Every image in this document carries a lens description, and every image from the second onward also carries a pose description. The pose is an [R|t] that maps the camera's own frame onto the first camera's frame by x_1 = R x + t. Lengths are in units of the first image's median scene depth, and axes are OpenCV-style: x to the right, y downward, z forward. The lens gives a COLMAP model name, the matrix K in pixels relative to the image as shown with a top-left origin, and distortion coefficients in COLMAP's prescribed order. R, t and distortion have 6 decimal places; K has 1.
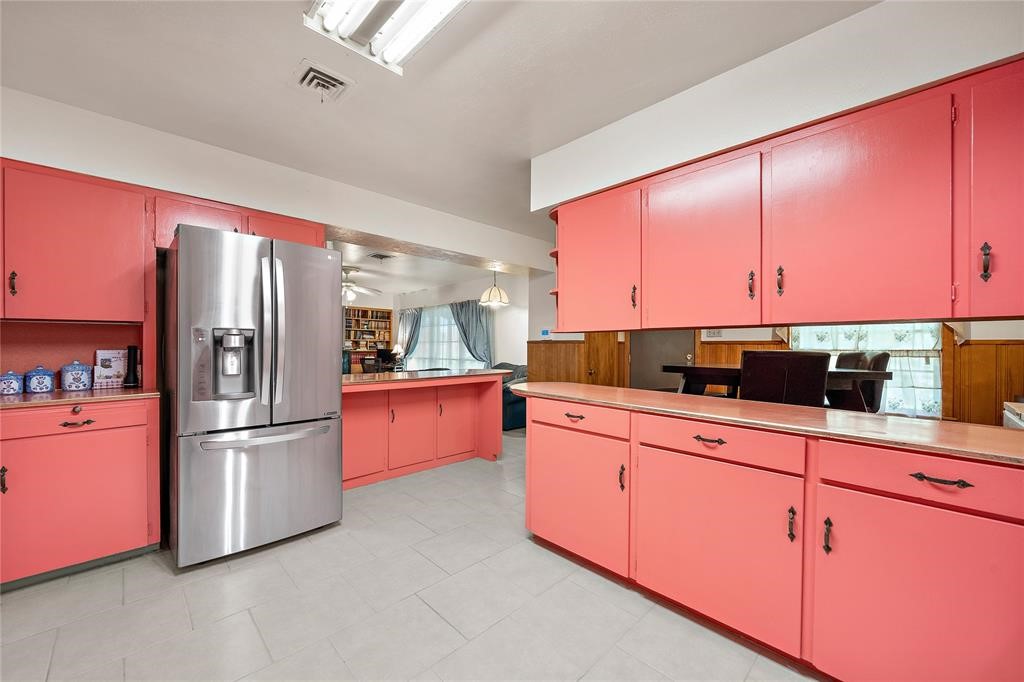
lens RADIAL K [[400.3, 0, 510.0], [0, 400.3, 345.2], [0, 0, 1]] dist [-0.000768, -0.000119]
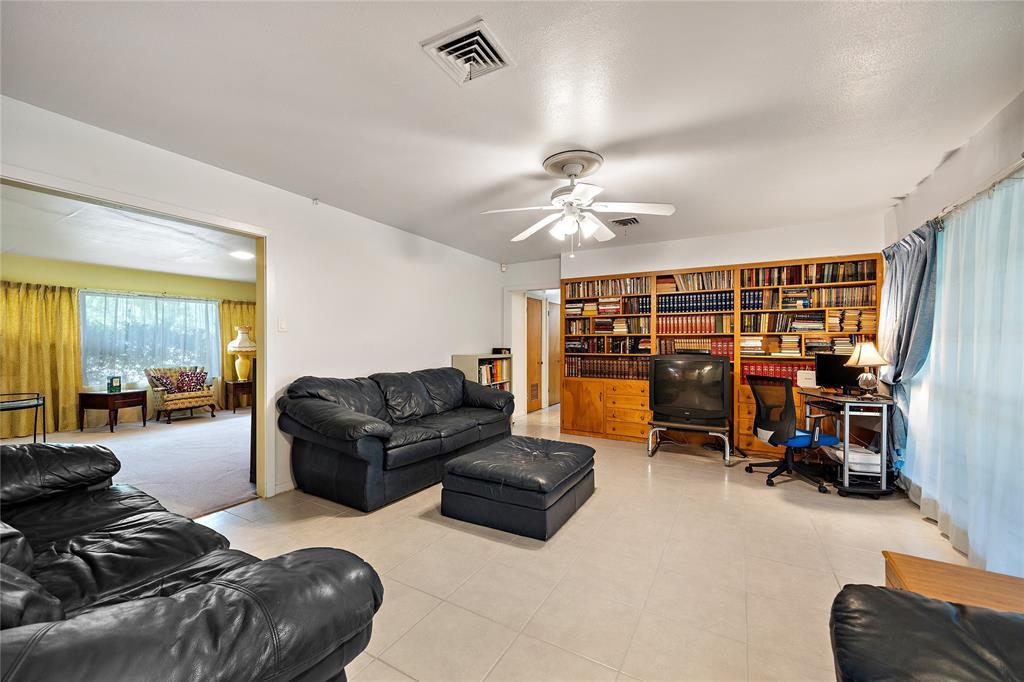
lens RADIAL K [[400.3, 0, 511.7], [0, 400.3, 344.4], [0, 0, 1]] dist [-0.000768, -0.000119]
pose [[0.270949, 0.001434, -0.962593, -0.020003], [0.002719, 0.999994, 0.002255, -0.002013], [0.962590, -0.003228, 0.270943, 0.578745]]
